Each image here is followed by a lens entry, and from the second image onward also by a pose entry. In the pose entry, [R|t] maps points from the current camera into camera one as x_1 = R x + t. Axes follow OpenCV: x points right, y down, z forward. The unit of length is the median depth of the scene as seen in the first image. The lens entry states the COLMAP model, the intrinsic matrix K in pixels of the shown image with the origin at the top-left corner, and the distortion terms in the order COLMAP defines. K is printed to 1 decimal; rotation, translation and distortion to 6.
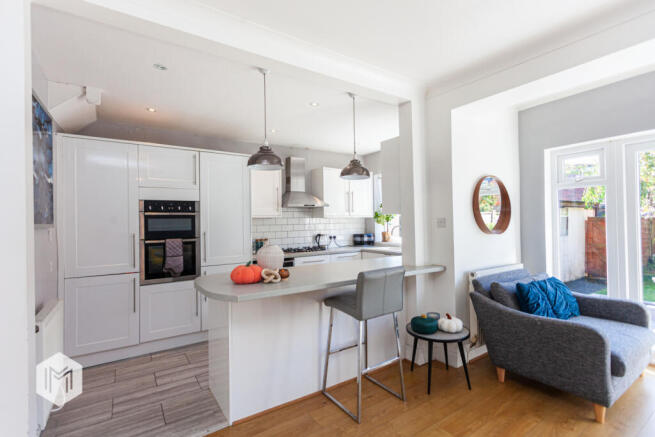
lens RADIAL K [[308.3, 0, 327.5], [0, 308.3, 218.5], [0, 0, 1]] dist [0.000147, 0.000015]
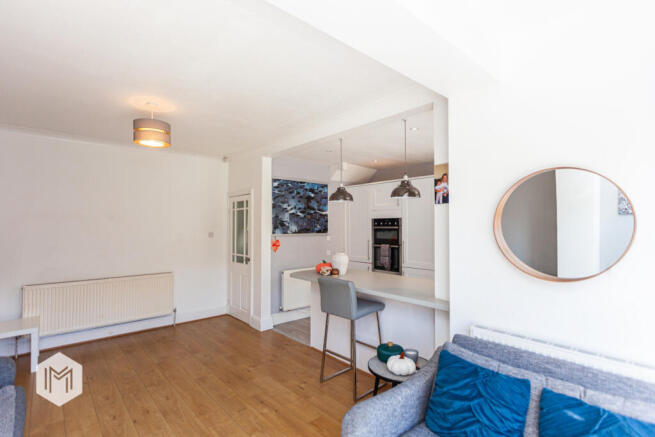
lens RADIAL K [[317.1, 0, 327.5], [0, 317.1, 218.5], [0, 0, 1]] dist [0.000163, 0.000006]
pose [[0.133772, -0.009867, -0.990963, 0.969591], [0.009879, 0.999914, -0.008623, -0.048393], [0.990963, -0.008636, 0.133858, 0.524098]]
